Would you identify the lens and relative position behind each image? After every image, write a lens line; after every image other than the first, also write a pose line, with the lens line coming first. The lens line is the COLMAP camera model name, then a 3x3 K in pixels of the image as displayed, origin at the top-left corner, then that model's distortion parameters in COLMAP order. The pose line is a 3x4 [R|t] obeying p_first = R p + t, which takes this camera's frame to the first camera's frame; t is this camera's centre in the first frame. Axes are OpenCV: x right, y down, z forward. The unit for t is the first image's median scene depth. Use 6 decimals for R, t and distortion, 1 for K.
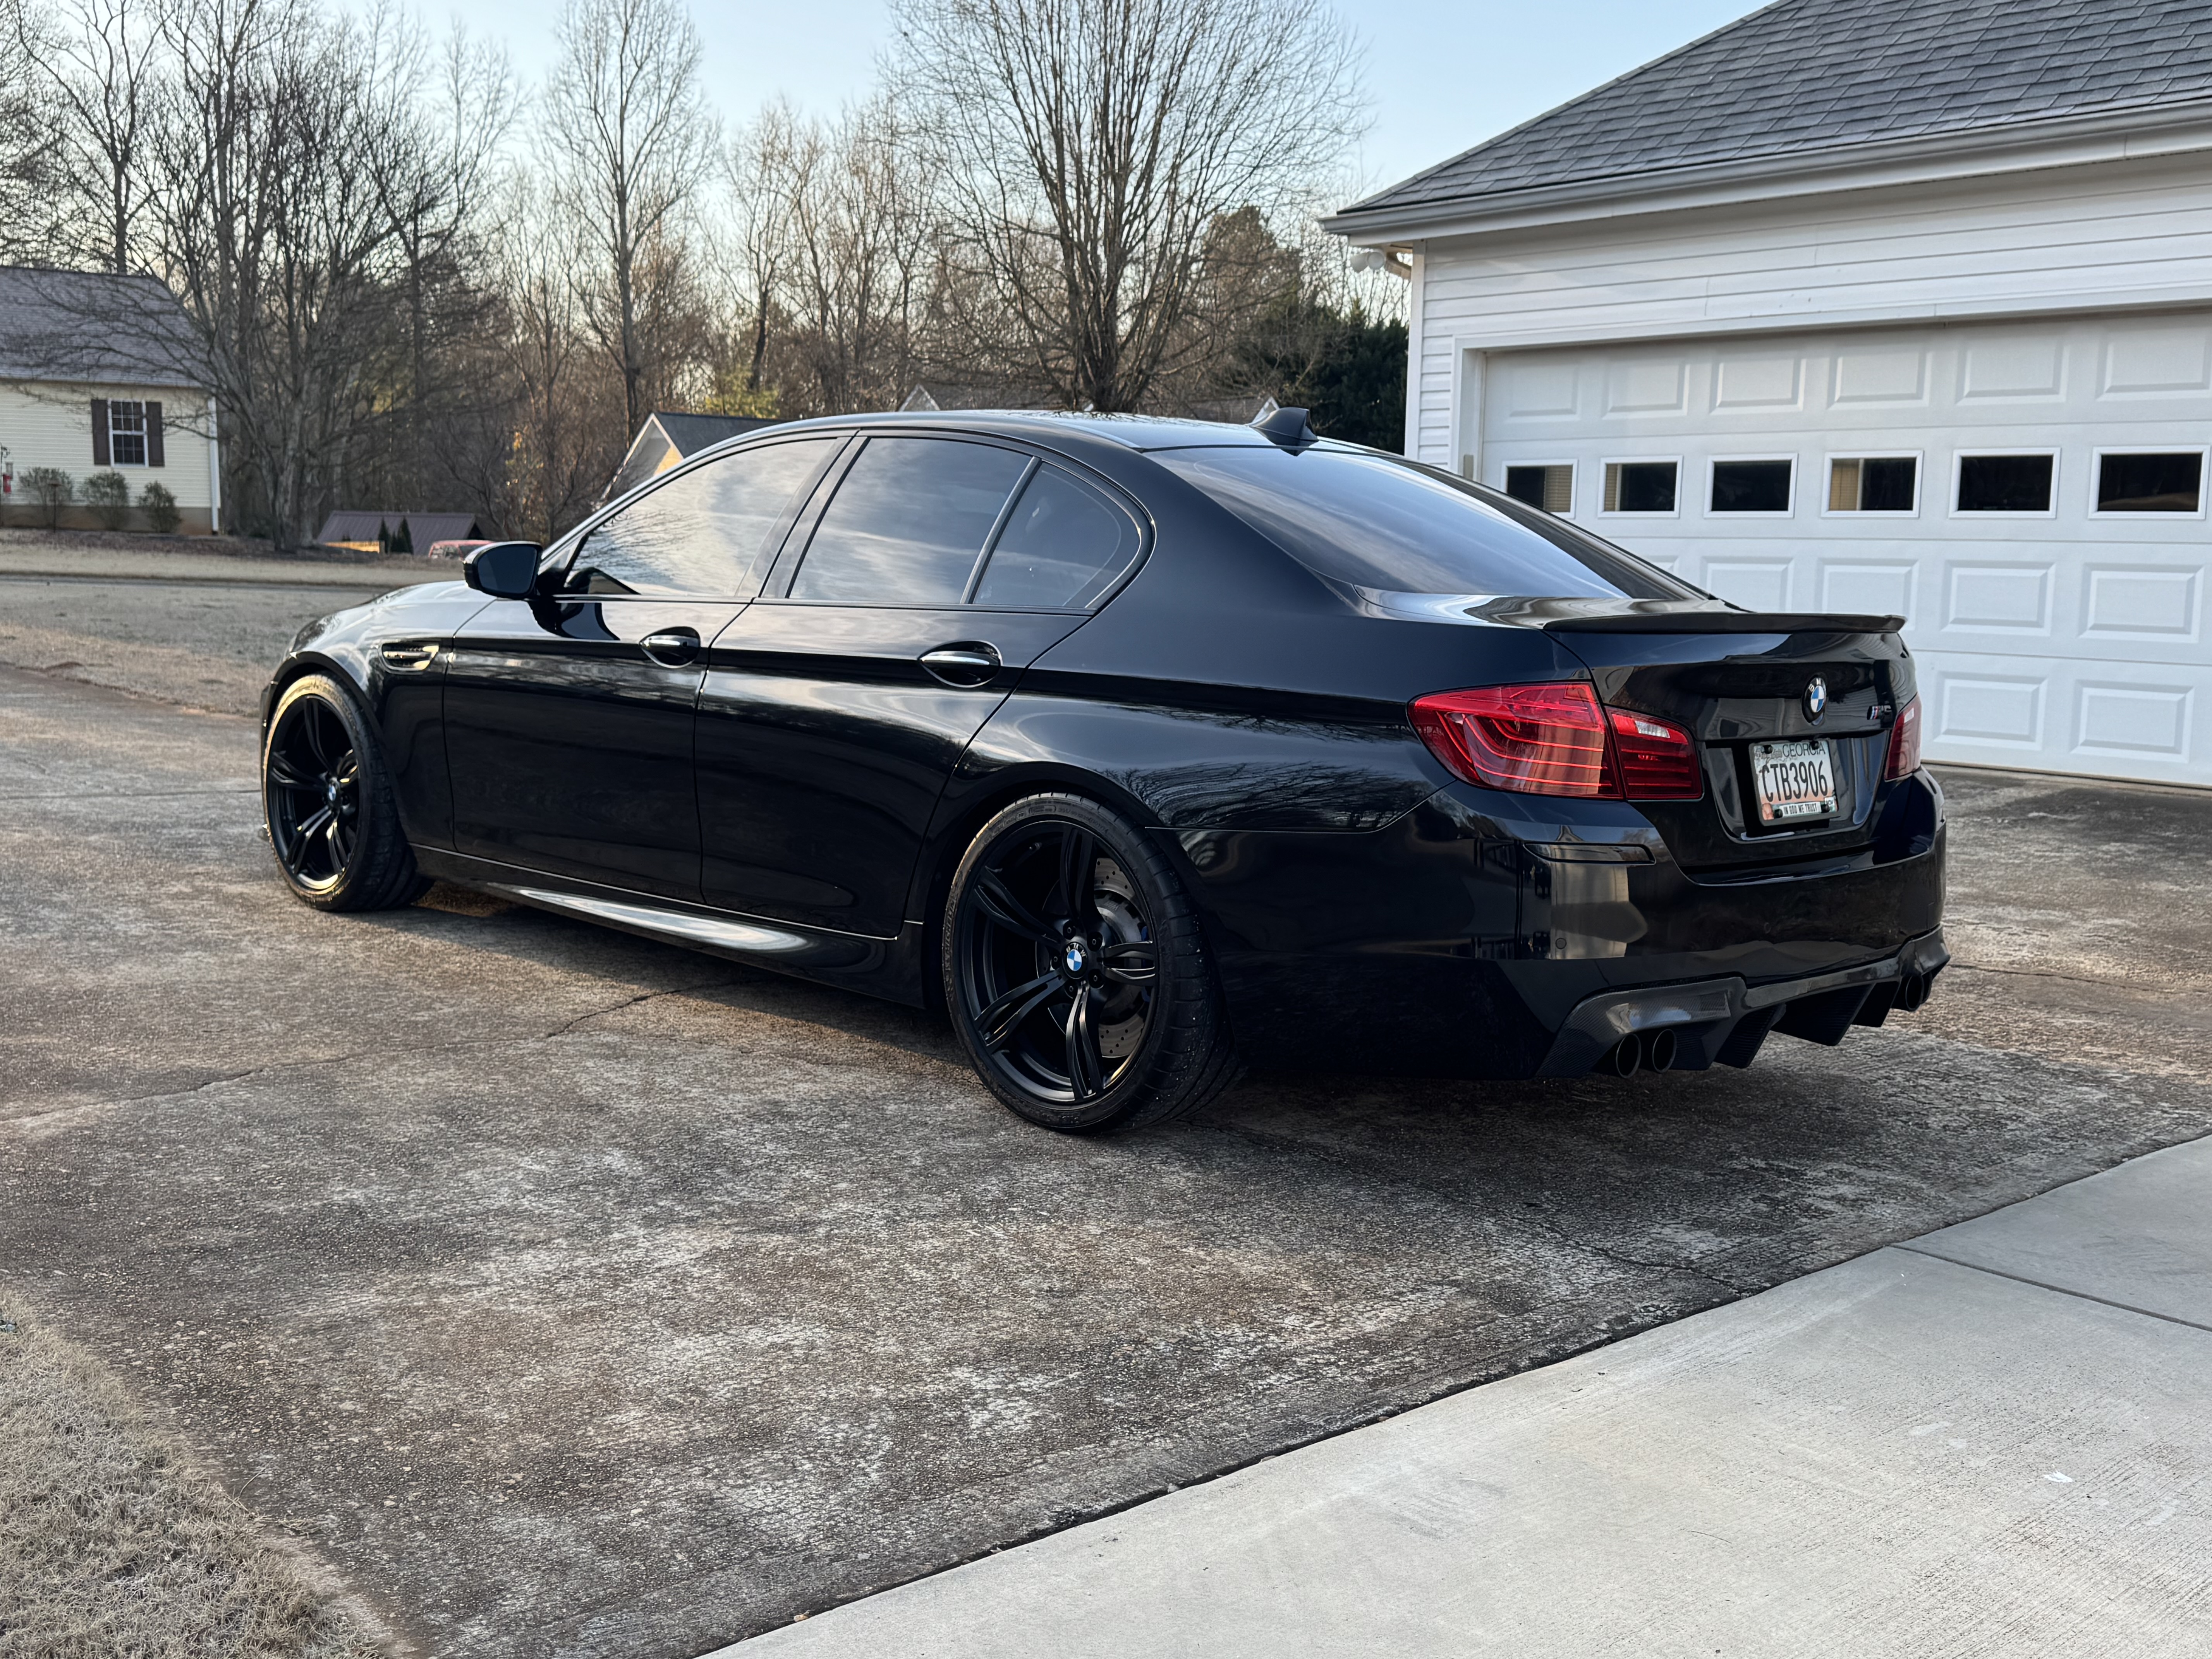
lens RADIAL K [[2212.8, 0, 1106.0], [0, 2212.8, 829.5], [0, 0, 1]] dist [-0.008455, -0.007230]
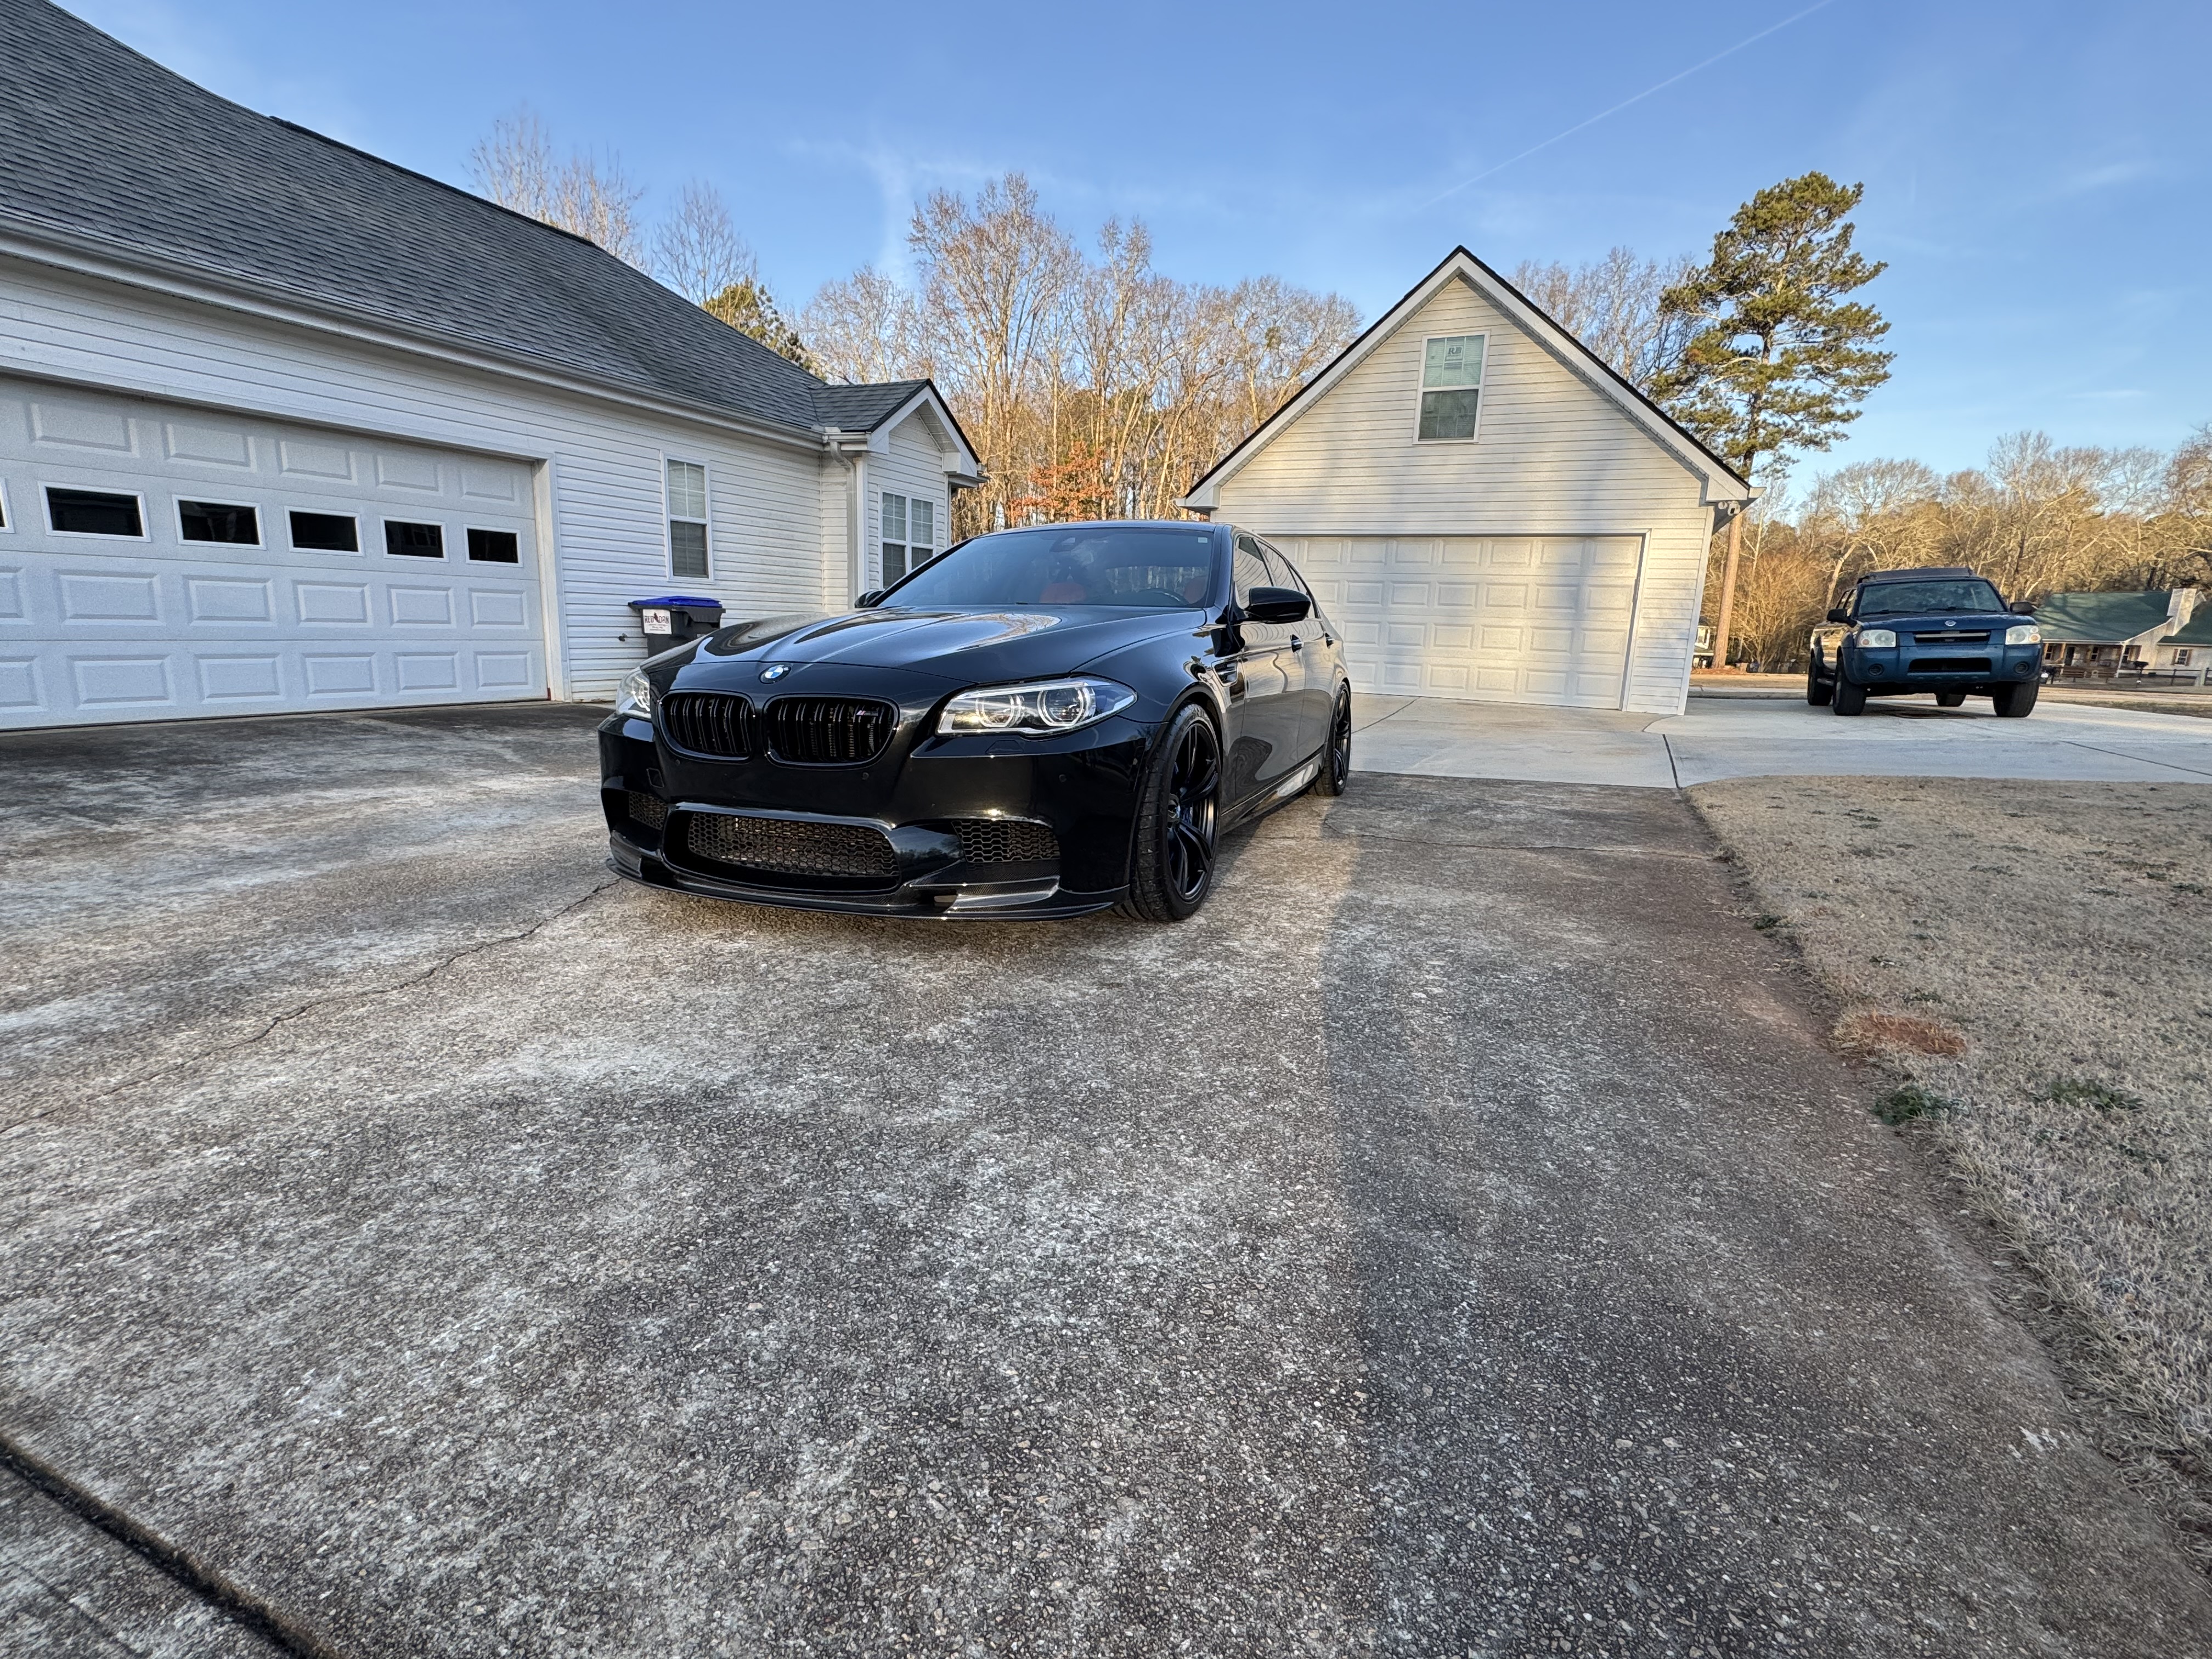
lens RADIAL K [[1010.4, 0, 1109.1], [0, 1010.4, 843.7], [0, 0, 1]] dist [-0.004606, 0.001031]
pose [[-0.413469, -0.251282, 0.875158, -0.456644], [0.043004, 0.954702, 0.294438, -0.119862], [-0.909502, 0.159376, -0.383934, 0.728743]]
